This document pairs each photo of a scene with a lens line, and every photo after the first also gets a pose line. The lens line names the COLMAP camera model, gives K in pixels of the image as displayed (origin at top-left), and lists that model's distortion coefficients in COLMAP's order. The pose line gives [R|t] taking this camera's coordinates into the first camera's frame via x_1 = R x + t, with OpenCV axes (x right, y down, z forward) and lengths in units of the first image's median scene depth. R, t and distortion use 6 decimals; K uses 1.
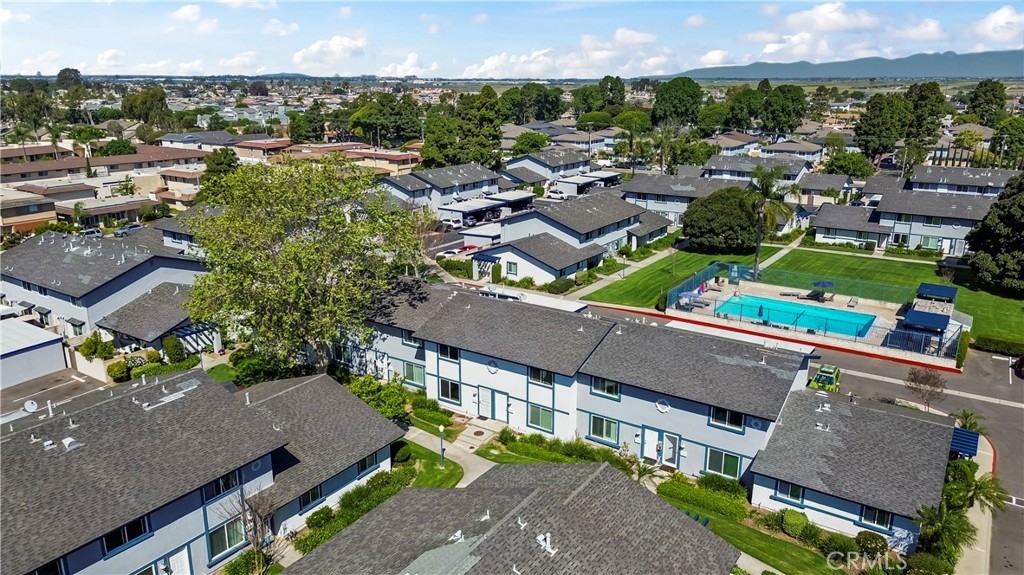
lens RADIAL K [[705.8, 0, 512.0], [0, 705.8, 287.5], [0, 0, 1]] dist [0.002354, -0.003351]
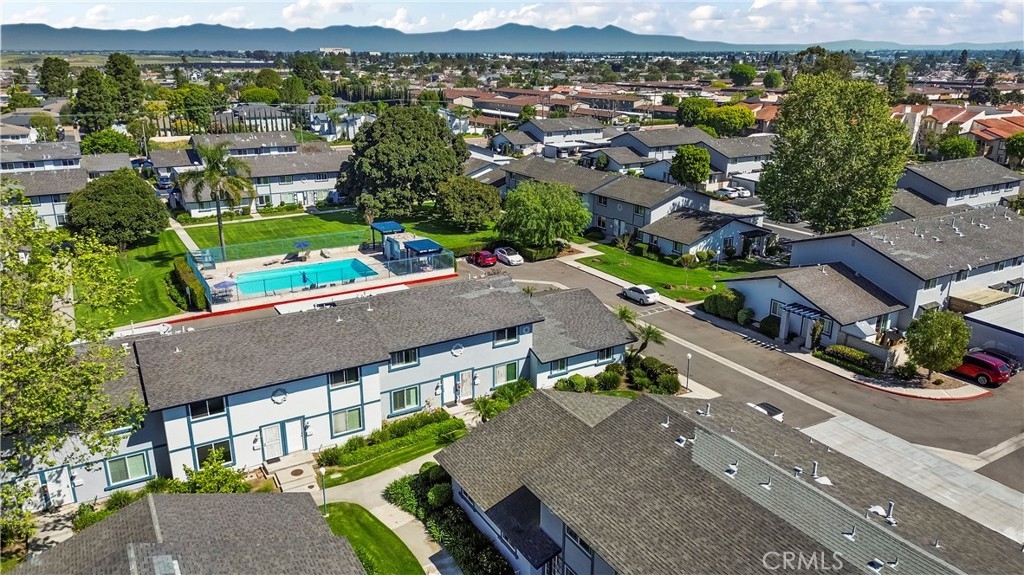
lens RADIAL K [[705.8, 0, 512.0], [0, 705.8, 287.5], [0, 0, 1]] dist [0.002354, -0.003351]
pose [[0.419481, -0.276663, 0.864577, -0.581660], [0.246616, 0.951336, 0.184771, -0.095039], [-0.873622, 0.135710, 0.467297, 0.323307]]
